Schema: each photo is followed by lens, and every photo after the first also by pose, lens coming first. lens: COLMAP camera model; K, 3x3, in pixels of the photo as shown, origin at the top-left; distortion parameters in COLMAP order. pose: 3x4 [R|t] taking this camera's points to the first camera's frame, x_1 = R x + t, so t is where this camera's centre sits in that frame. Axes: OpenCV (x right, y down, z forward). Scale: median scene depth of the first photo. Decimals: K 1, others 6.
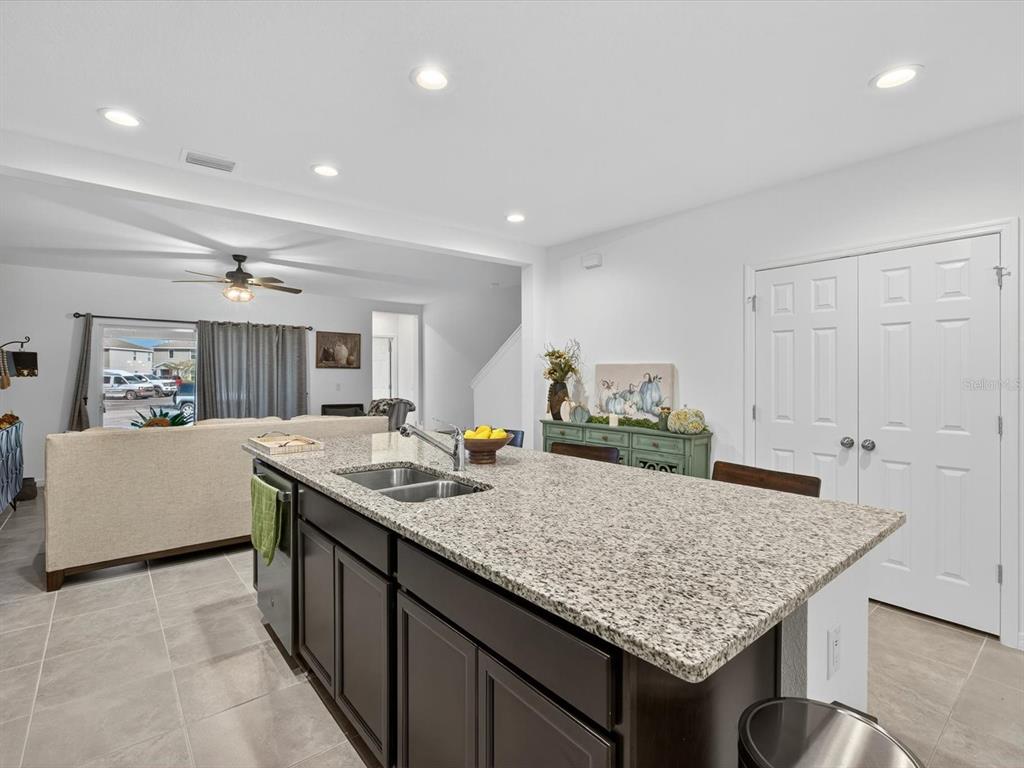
lens RADIAL K [[503.3, 0, 511.3], [0, 503.3, 378.2], [0, 0, 1]] dist [-0.007009, -0.000268]
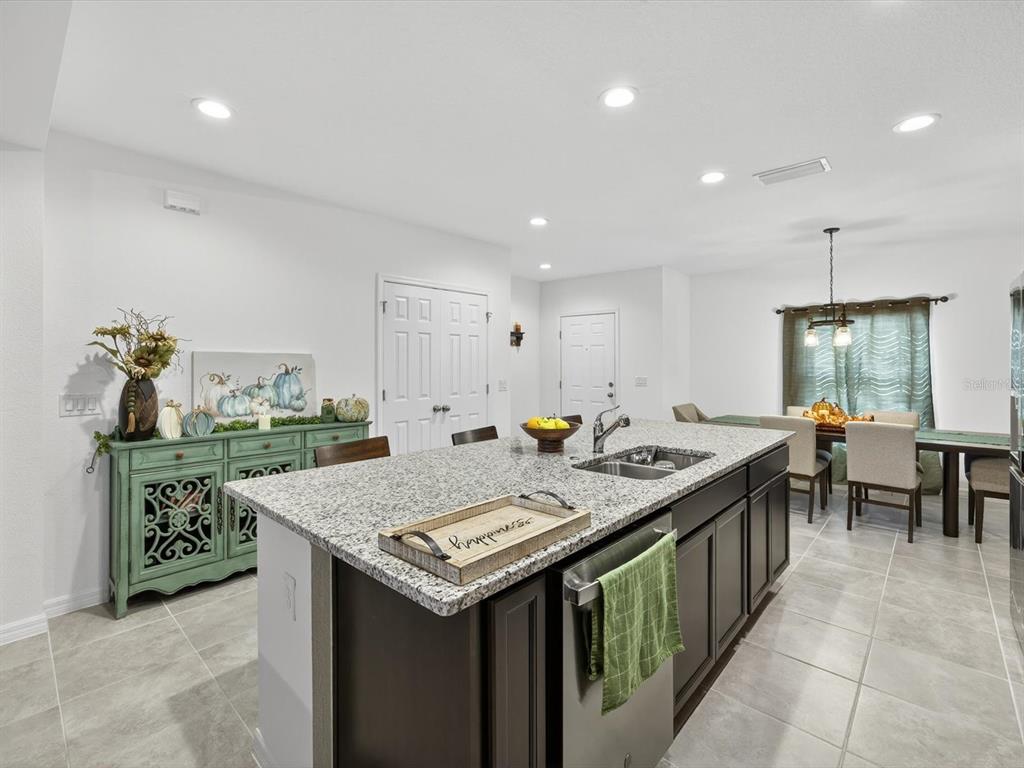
lens RADIAL K [[466.3, 0, 503.8], [0, 466.3, 361.8], [0, 0, 1]] dist [-0.001970, 0.000011]
pose [[-0.108731, 0.004570, 0.994061, -0.575230], [0.011659, 0.999927, -0.003322, -0.006294], [-0.994003, 0.011228, -0.108776, 0.694266]]
